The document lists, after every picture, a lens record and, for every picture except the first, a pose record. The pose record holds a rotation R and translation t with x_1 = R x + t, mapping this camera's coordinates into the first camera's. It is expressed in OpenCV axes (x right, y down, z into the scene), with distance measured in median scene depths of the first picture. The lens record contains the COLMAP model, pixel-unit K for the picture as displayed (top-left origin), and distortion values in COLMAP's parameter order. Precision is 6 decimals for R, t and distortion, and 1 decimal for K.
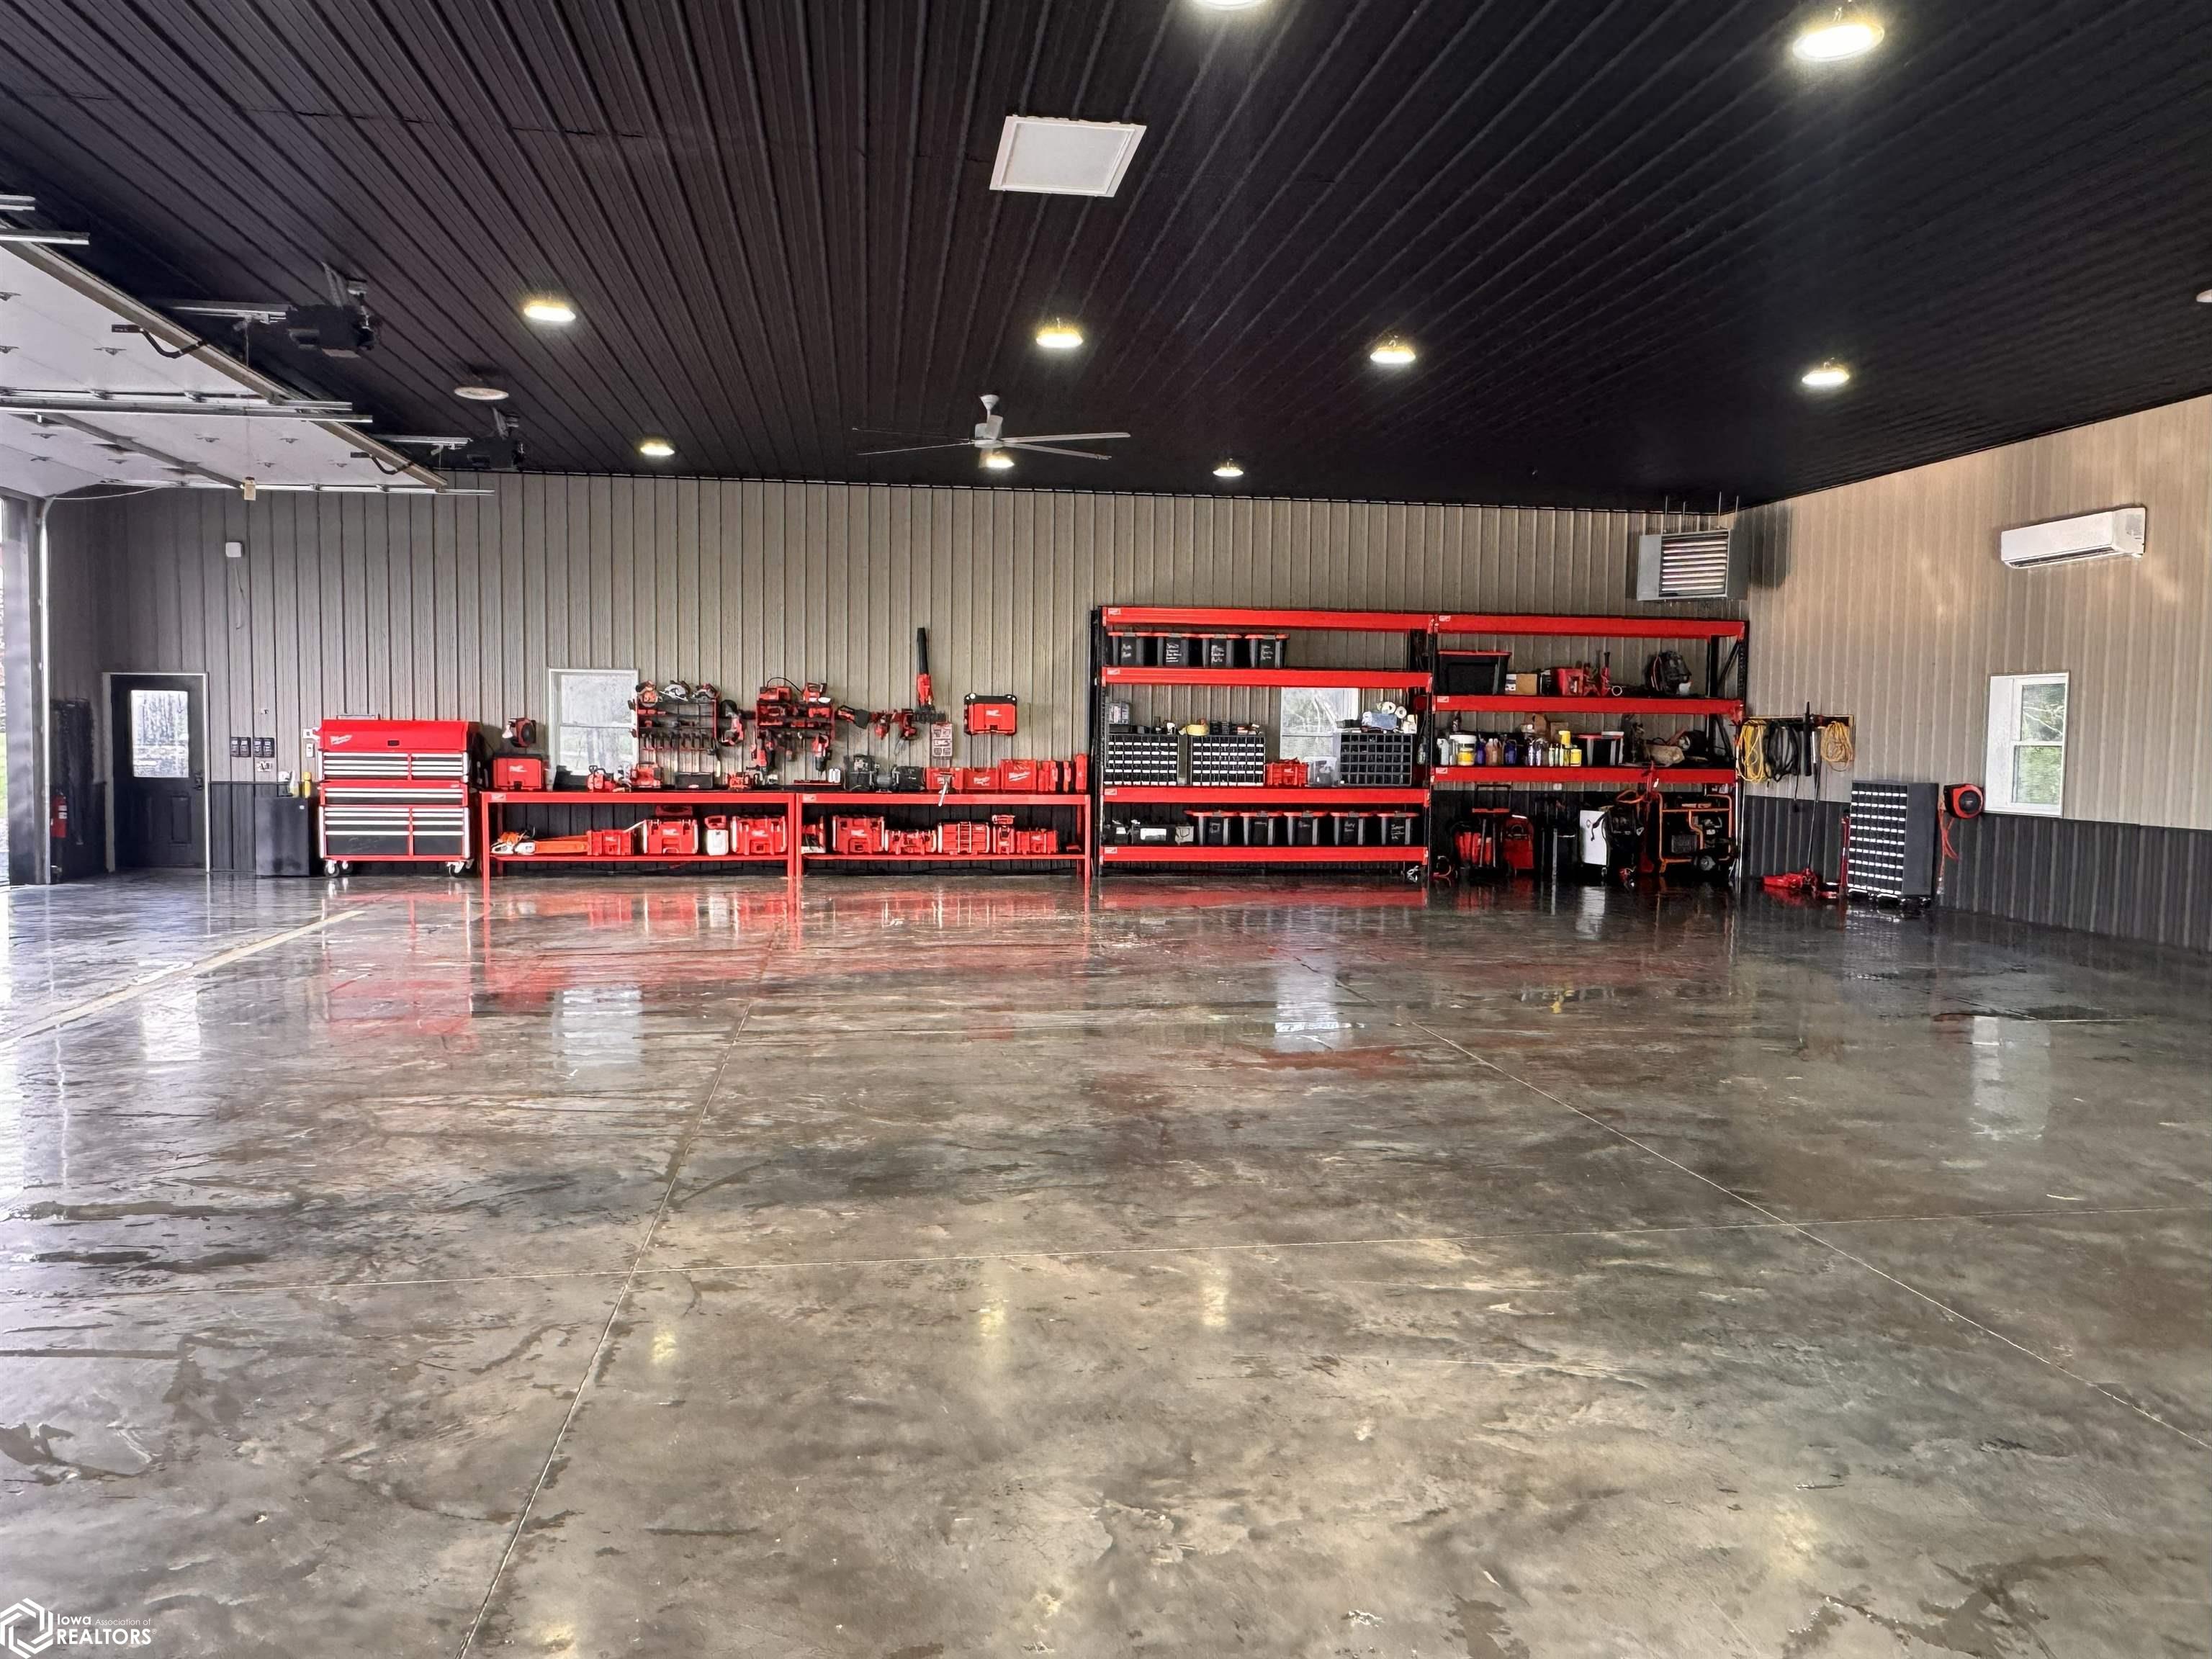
lens RADIAL K [[1543.5, 0, 1107.8], [0, 1543.5, 825.5], [0, 0, 1]] dist [-0.007107, 0.002554]
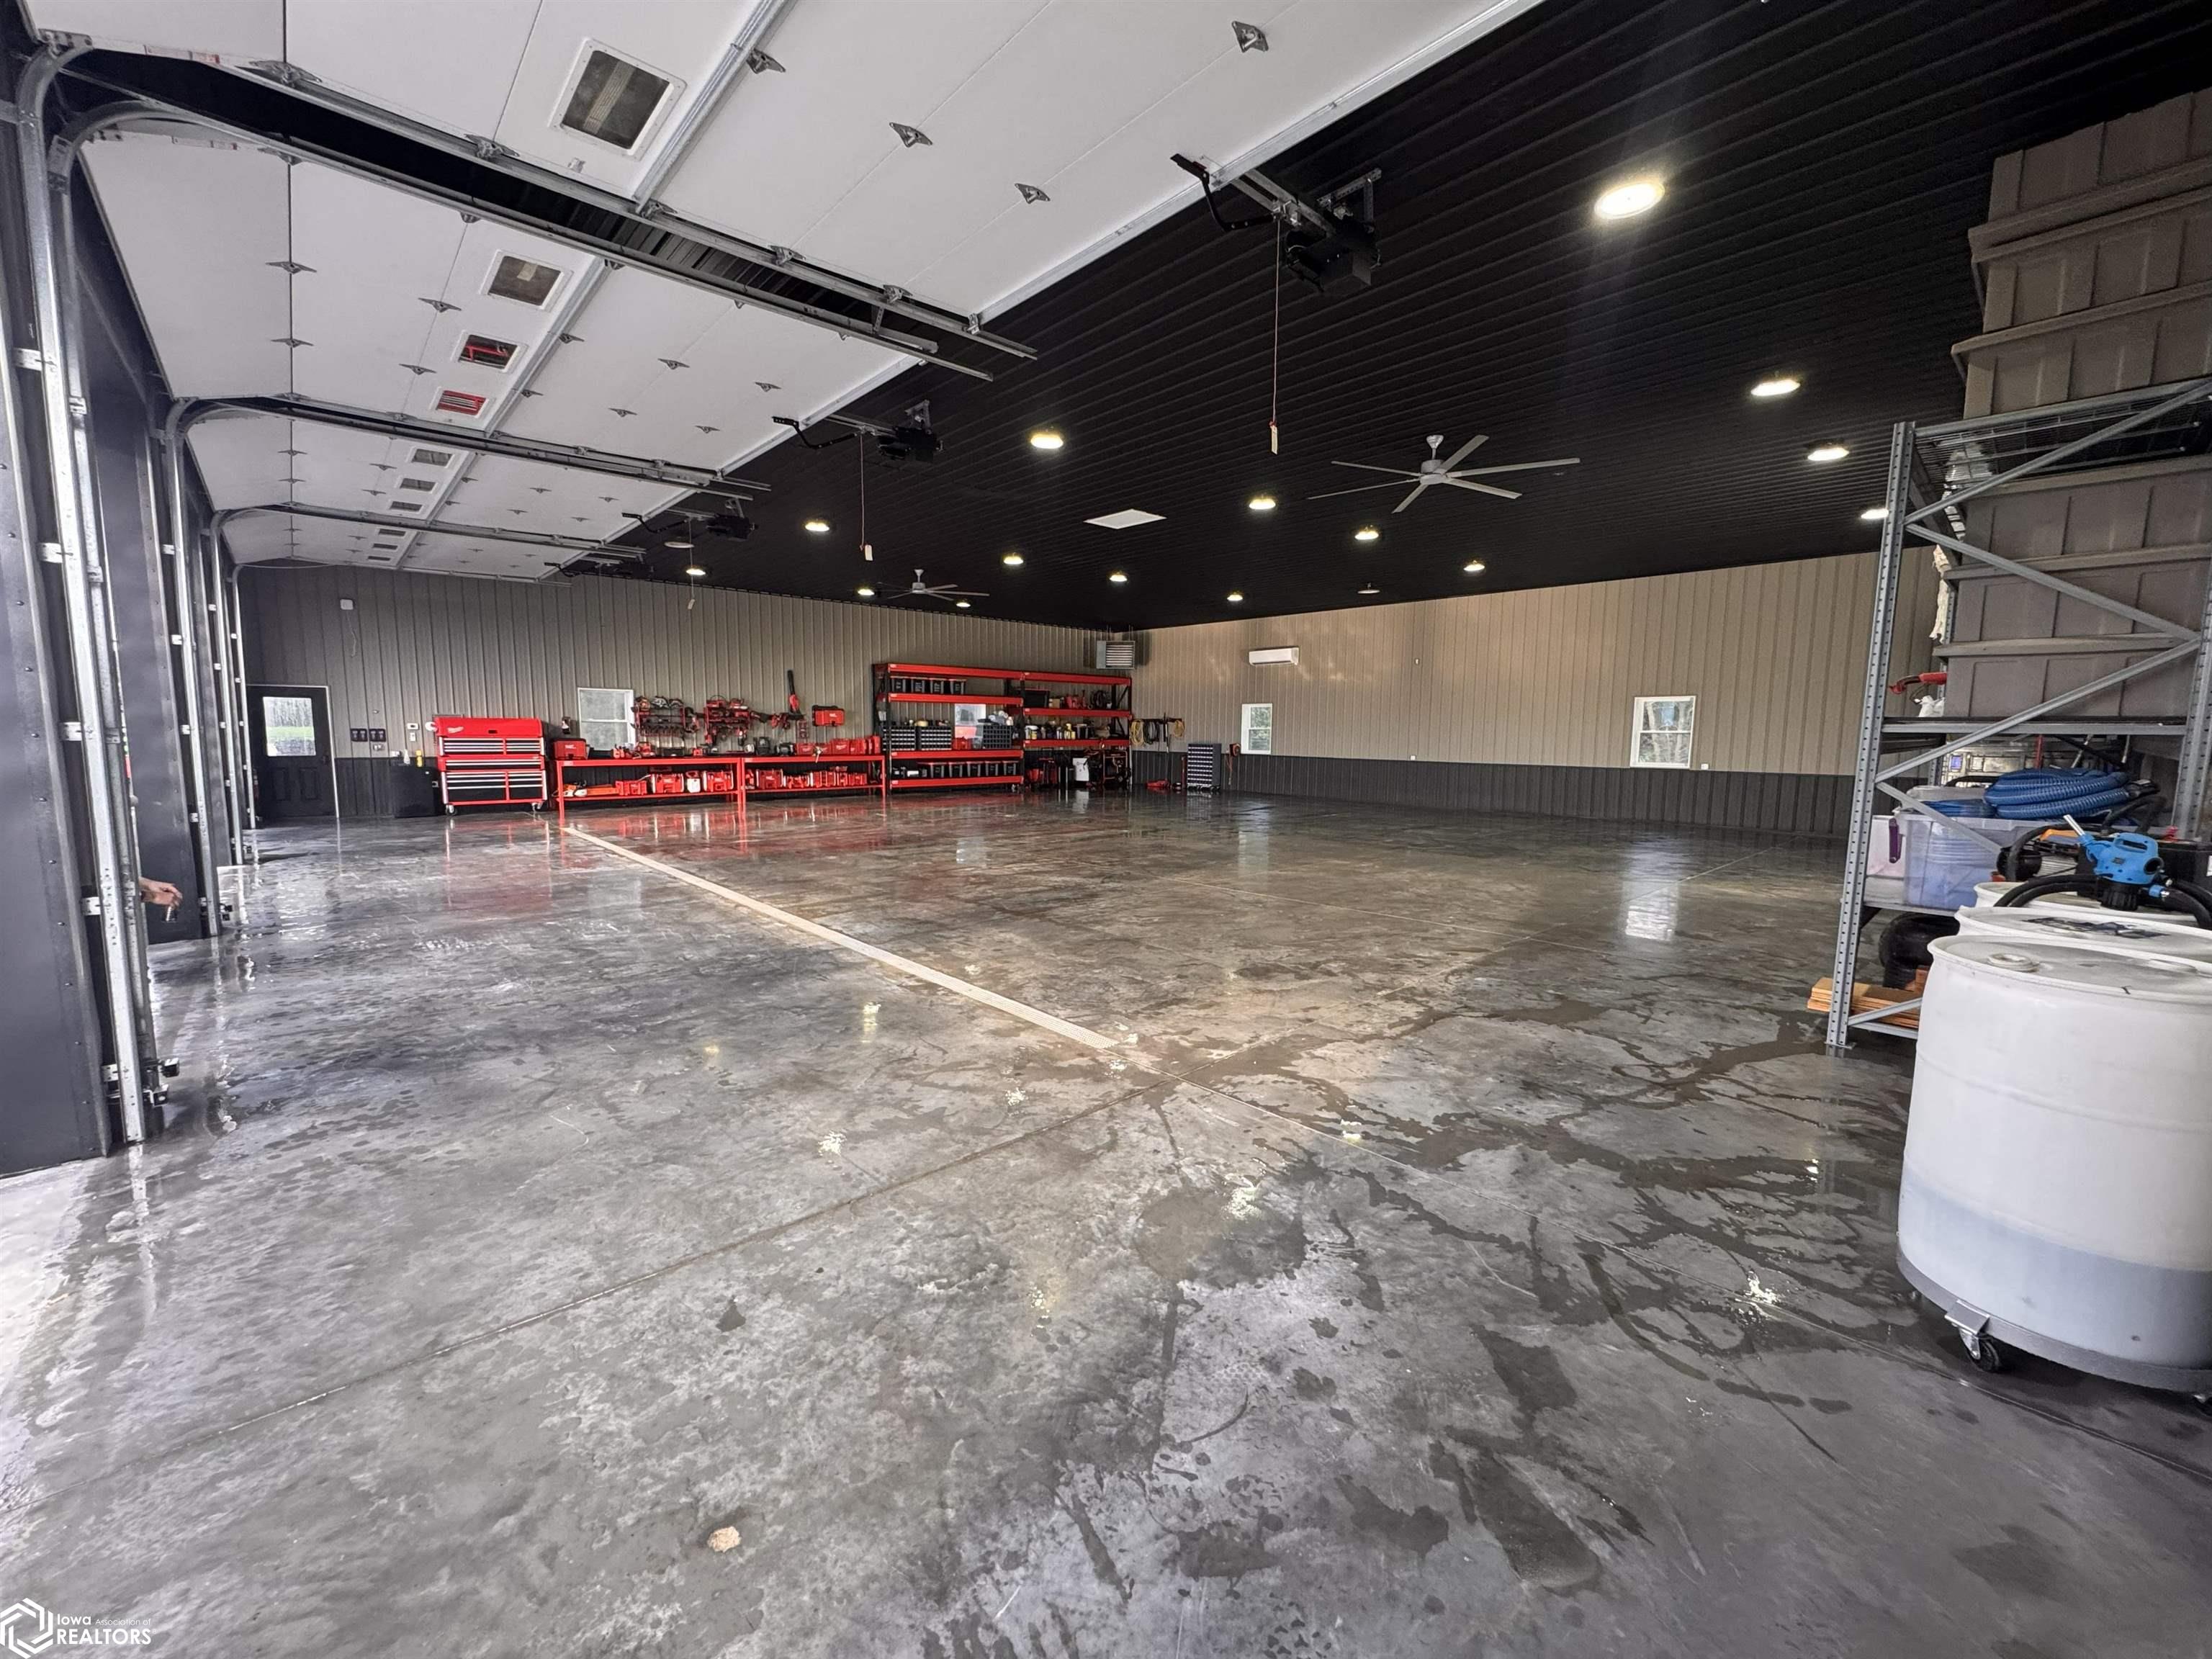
lens RADIAL K [[875.5, 0, 1105.9], [0, 875.5, 826.2], [0, 0, 1]] dist [-0.010579, 0.000075]
pose [[0.824847, -0.065612, 0.561536, -0.425729], [0.033324, 0.997158, 0.067562, 0.005431], [-0.564373, -0.037015, 0.824689, -0.128433]]
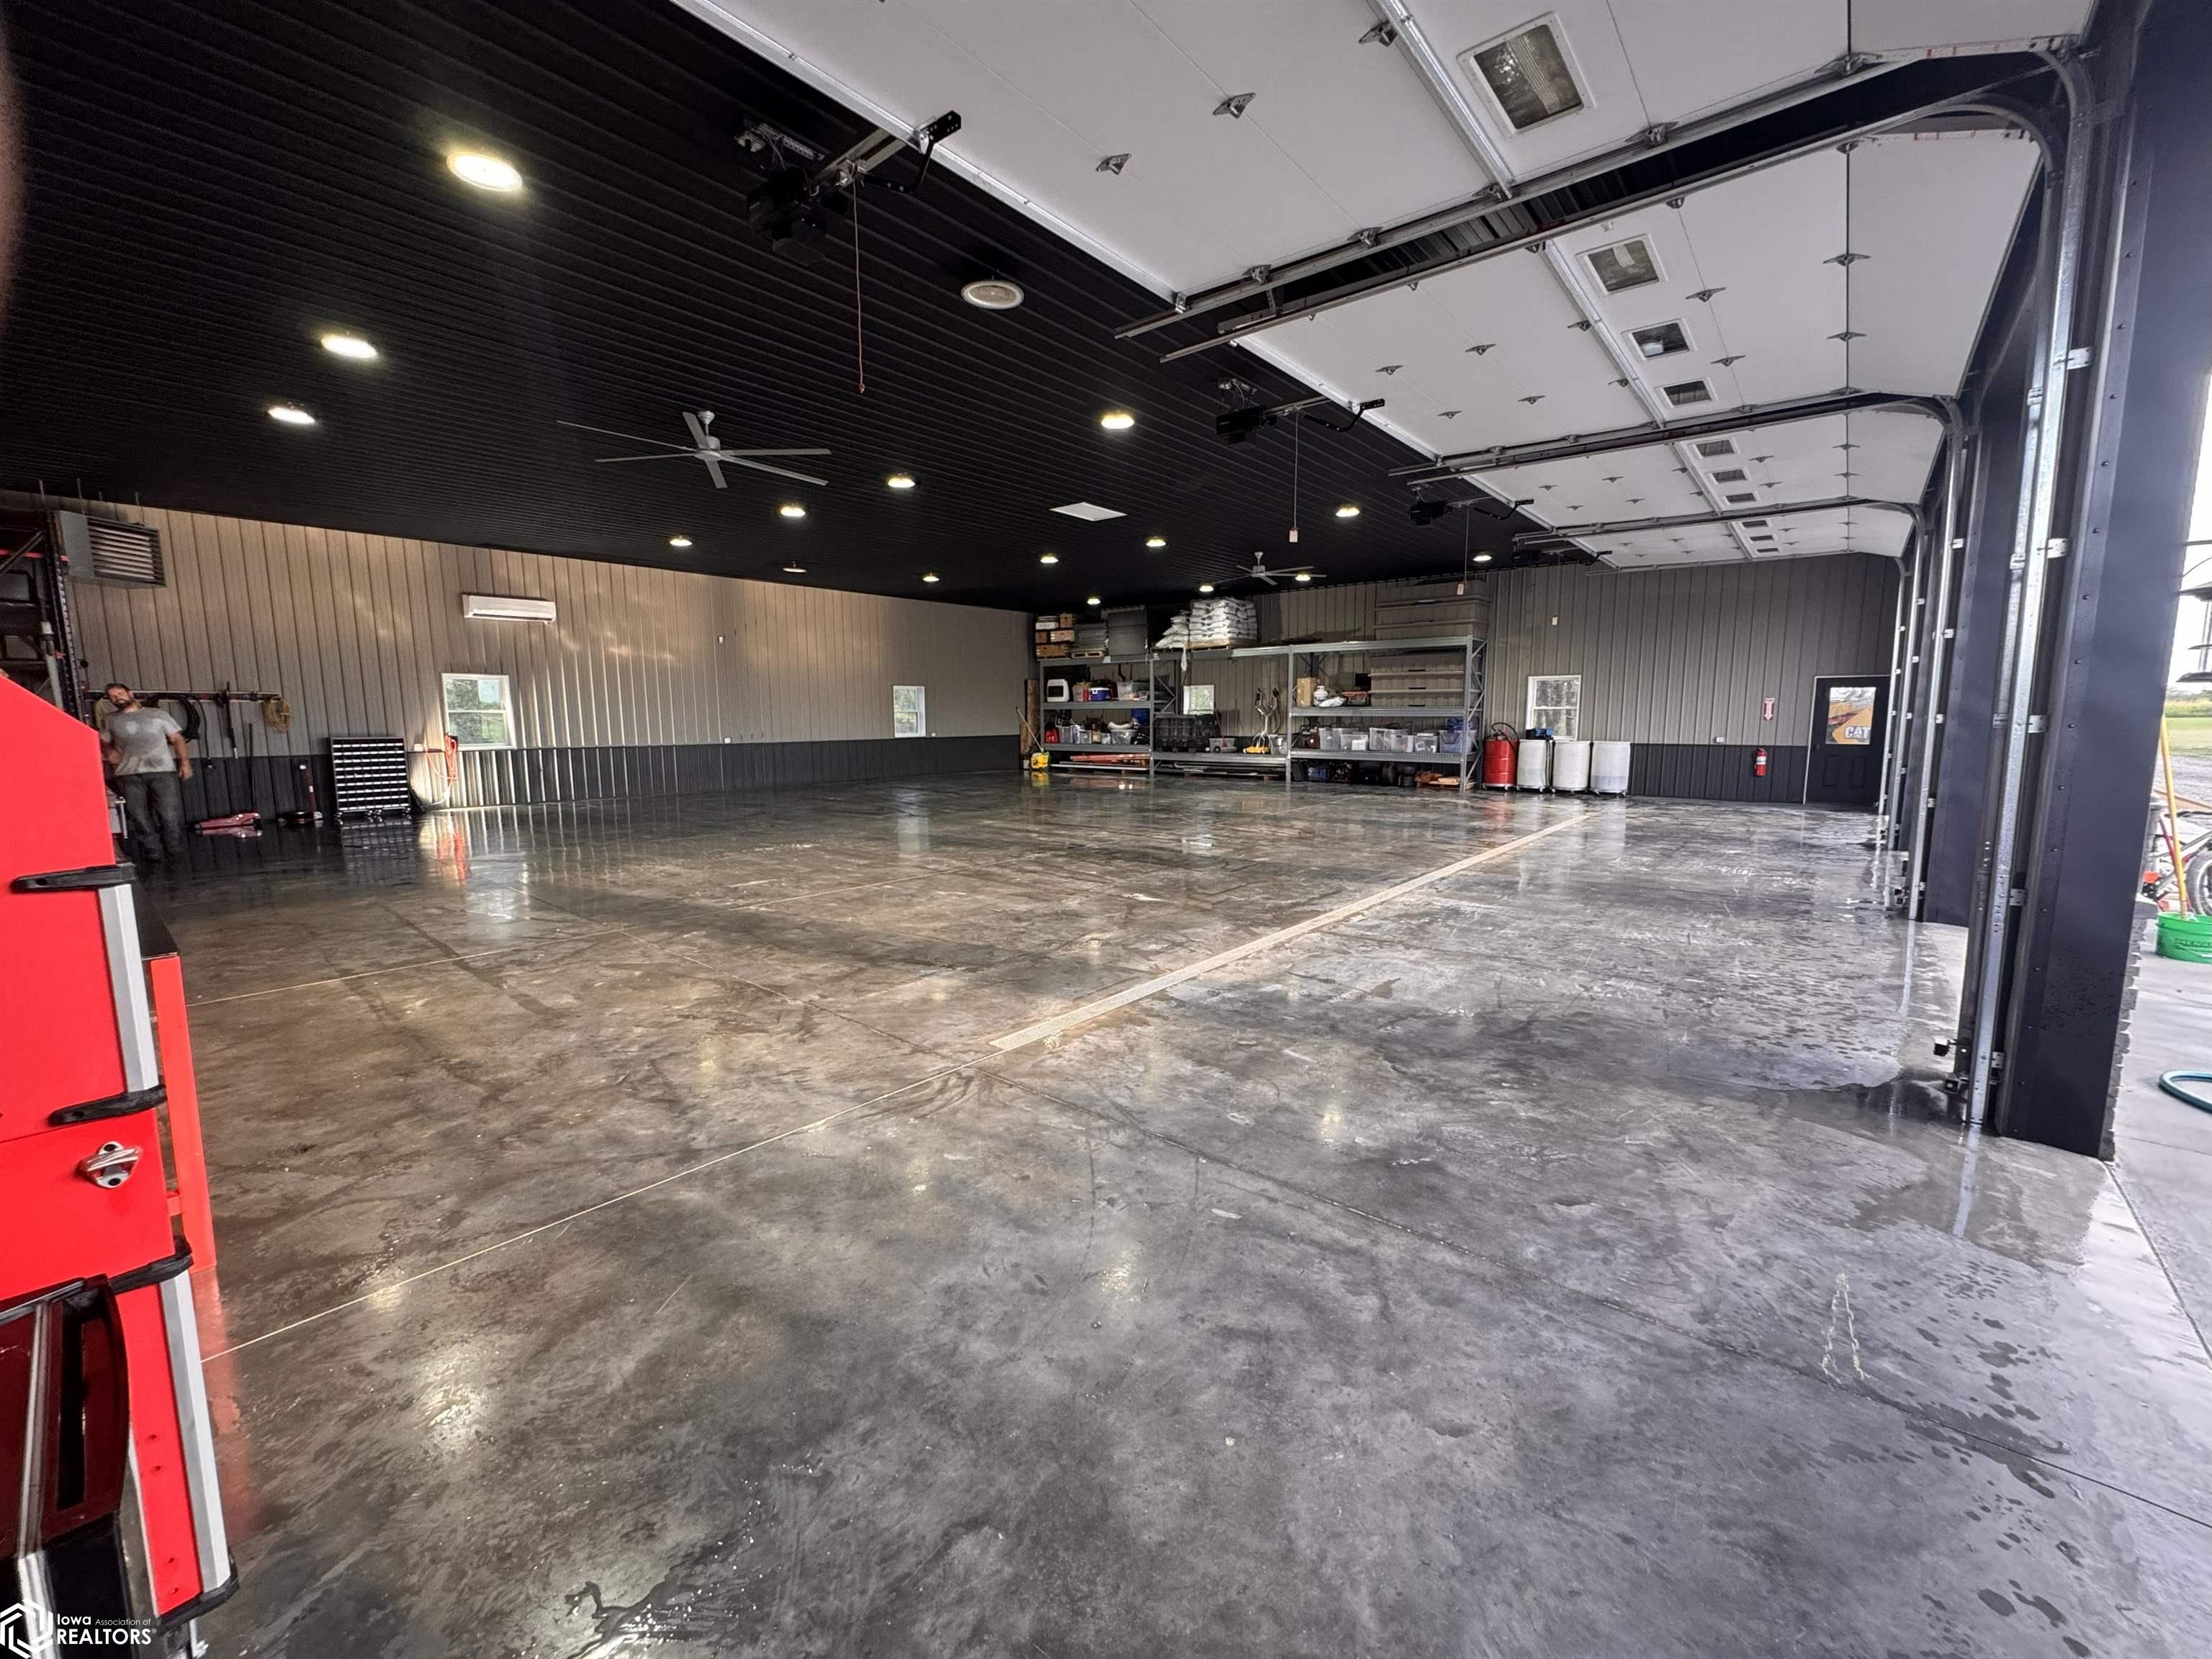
lens RADIAL K [[875.5, 0, 1106.2], [0, 875.5, 830.6], [0, 0, 1]] dist [-0.010579, 0.000075]
pose [[-0.663459, -0.110638, 0.739988, -0.580651], [0.040884, 0.982169, 0.183503, -0.059380], [-0.747095, 0.152001, -0.647105, 0.904165]]
